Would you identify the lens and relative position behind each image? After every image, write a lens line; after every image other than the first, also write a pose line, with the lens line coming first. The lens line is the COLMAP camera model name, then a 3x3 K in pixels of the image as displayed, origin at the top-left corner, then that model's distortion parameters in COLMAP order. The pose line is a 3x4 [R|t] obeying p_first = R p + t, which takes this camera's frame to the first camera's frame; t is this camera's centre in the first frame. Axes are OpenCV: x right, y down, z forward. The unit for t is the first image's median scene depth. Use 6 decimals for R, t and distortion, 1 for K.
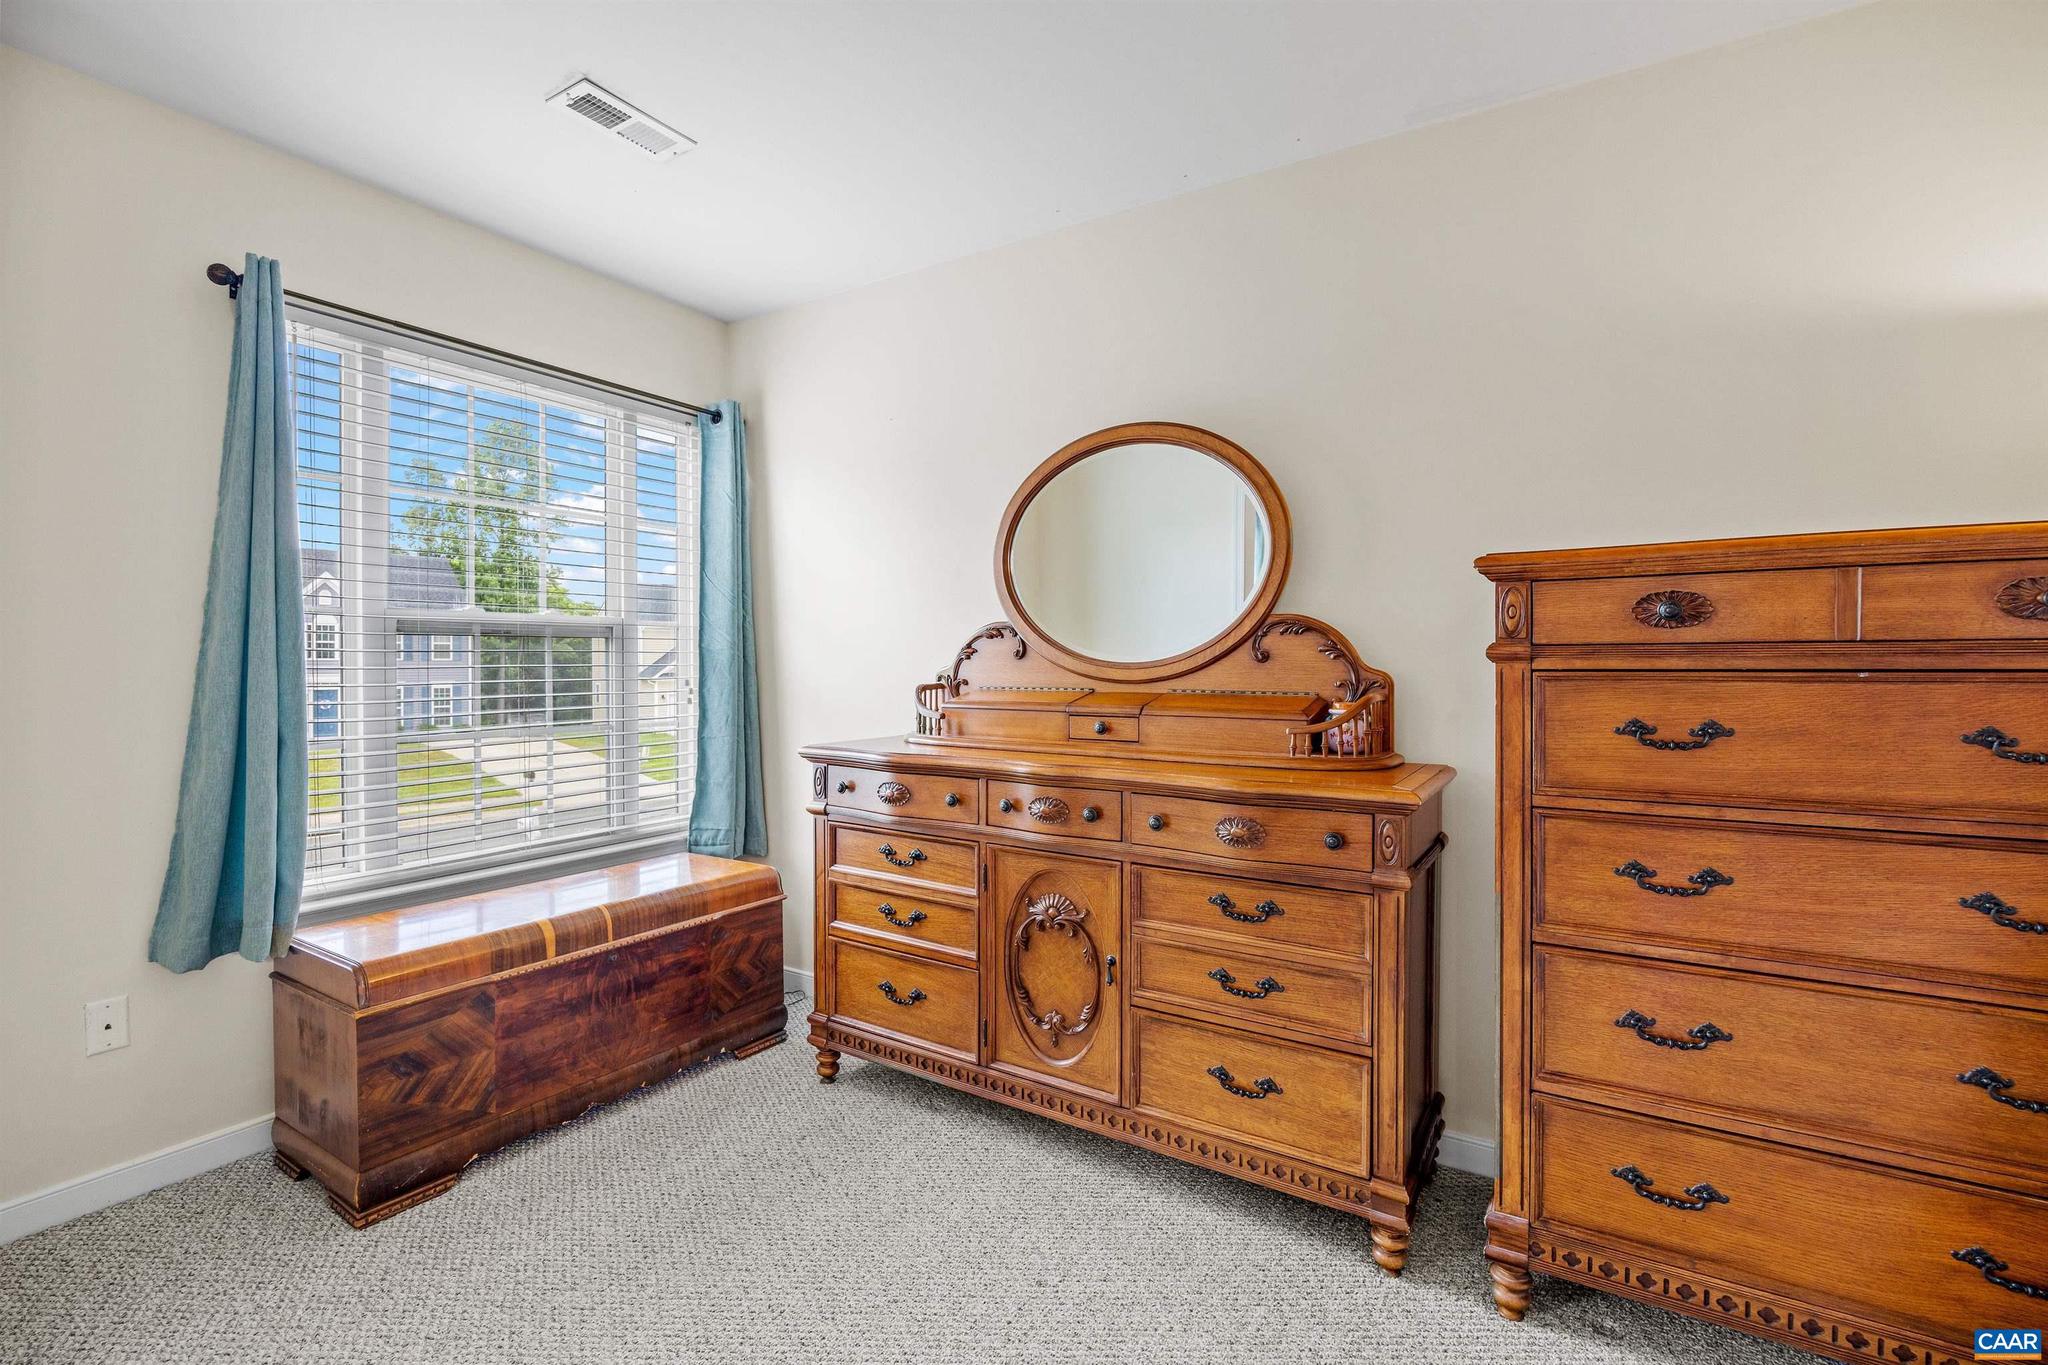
lens RADIAL K [[915.0, 0, 1019.3], [0, 915.0, 658.2], [0, 0, 1]] dist [-0.022487, 0.000186]
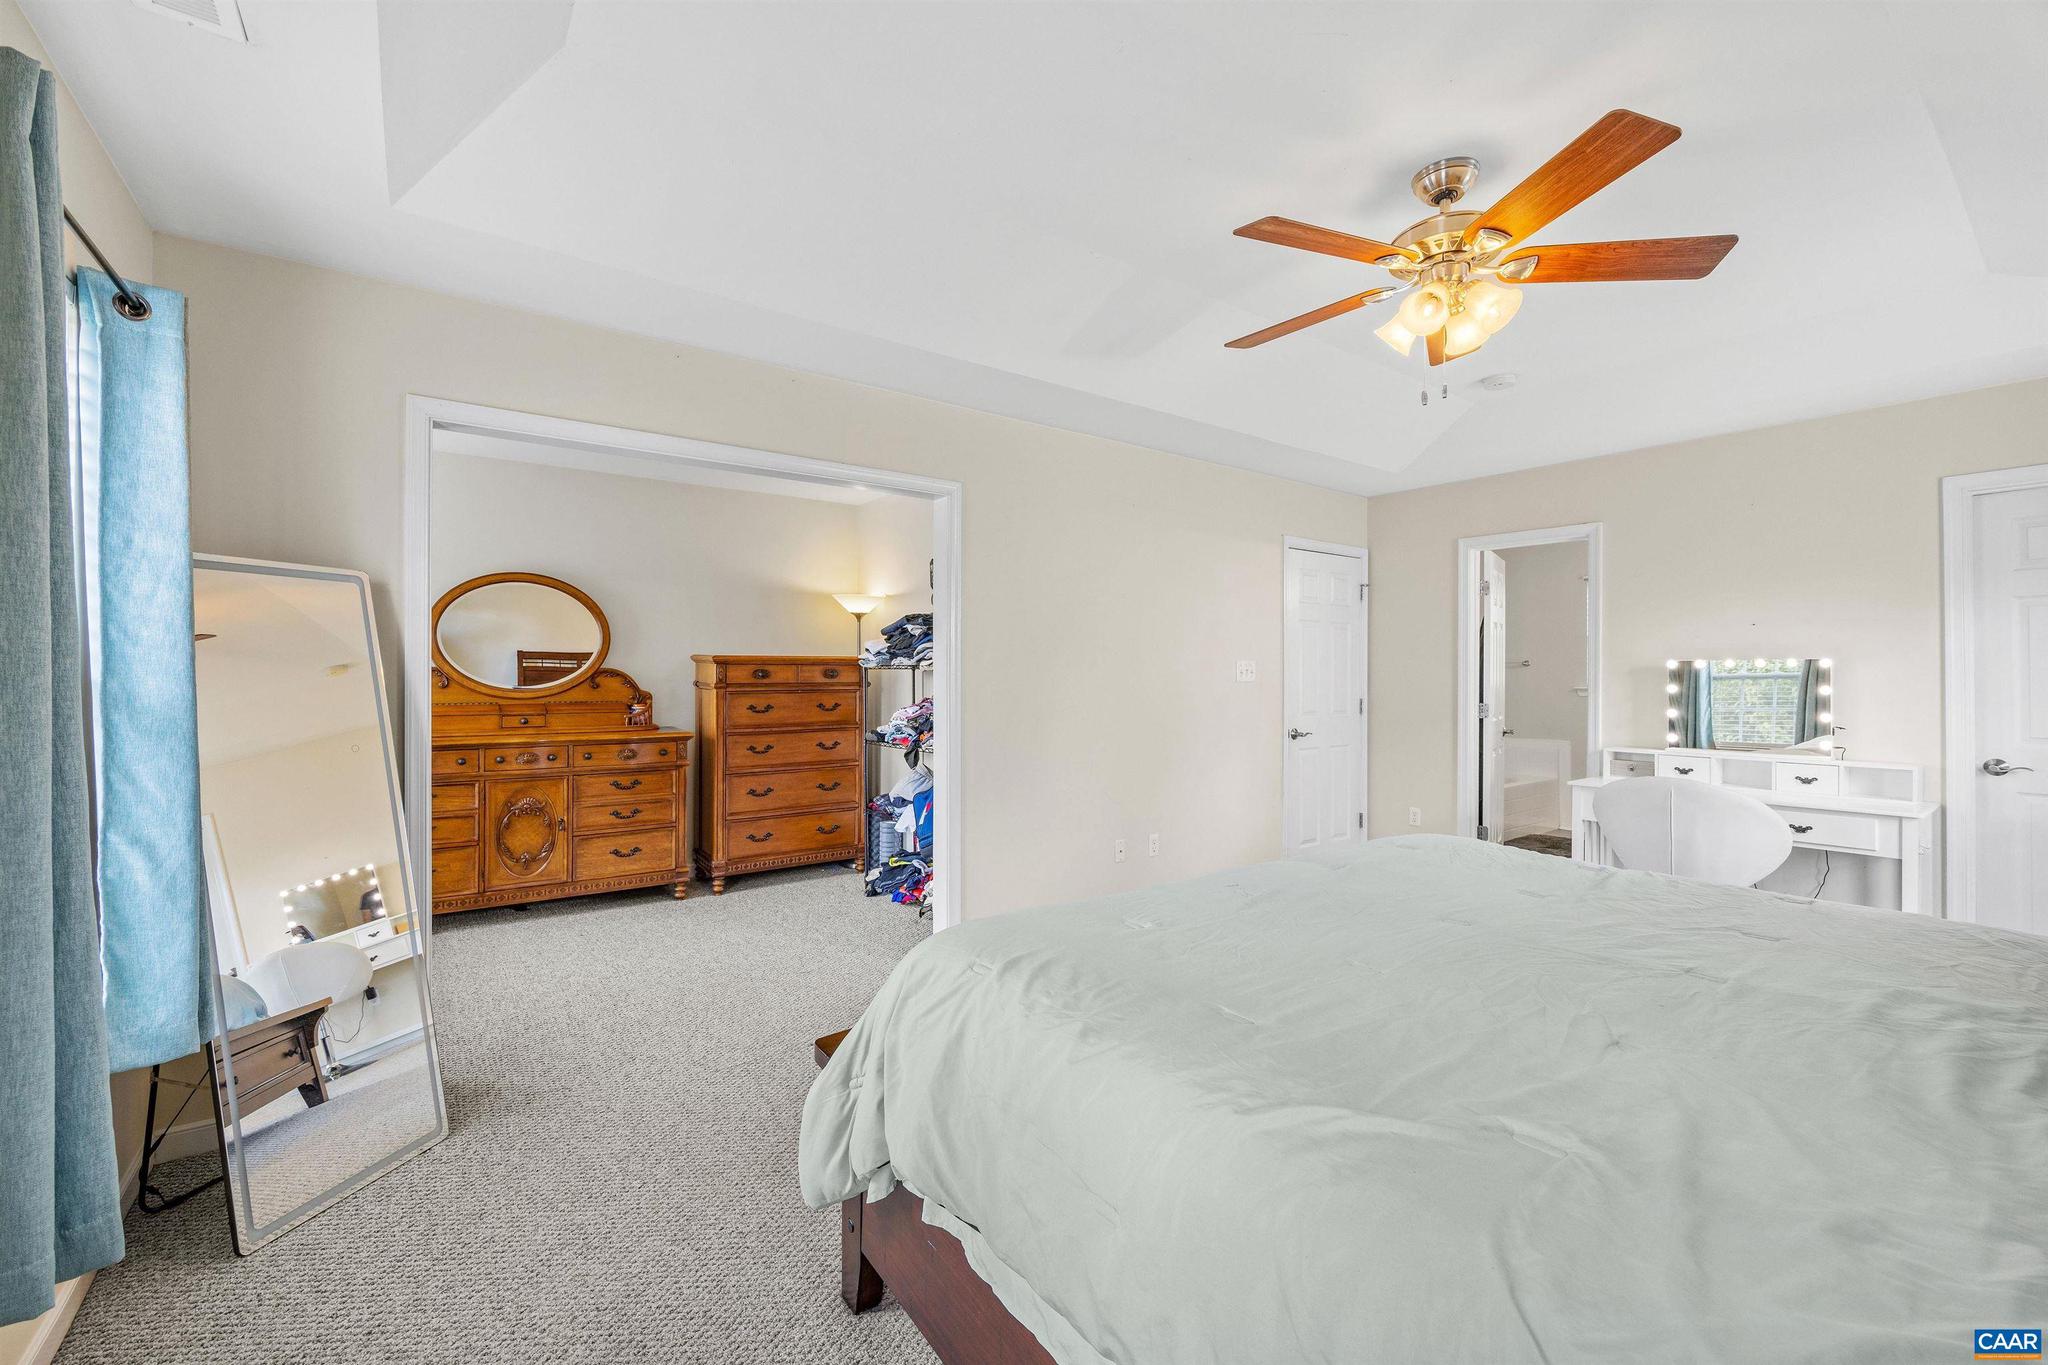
lens RADIAL K [[820.9, 0, 1011.1], [0, 820.9, 677.8], [0, 0, 1]] dist [-0.003407, -0.000675]
pose [[0.362890, -0.002710, 0.931828, -1.545102], [-0.005830, 0.999970, 0.005179, -0.048262], [-0.931814, -0.007312, 0.362864, -0.876717]]
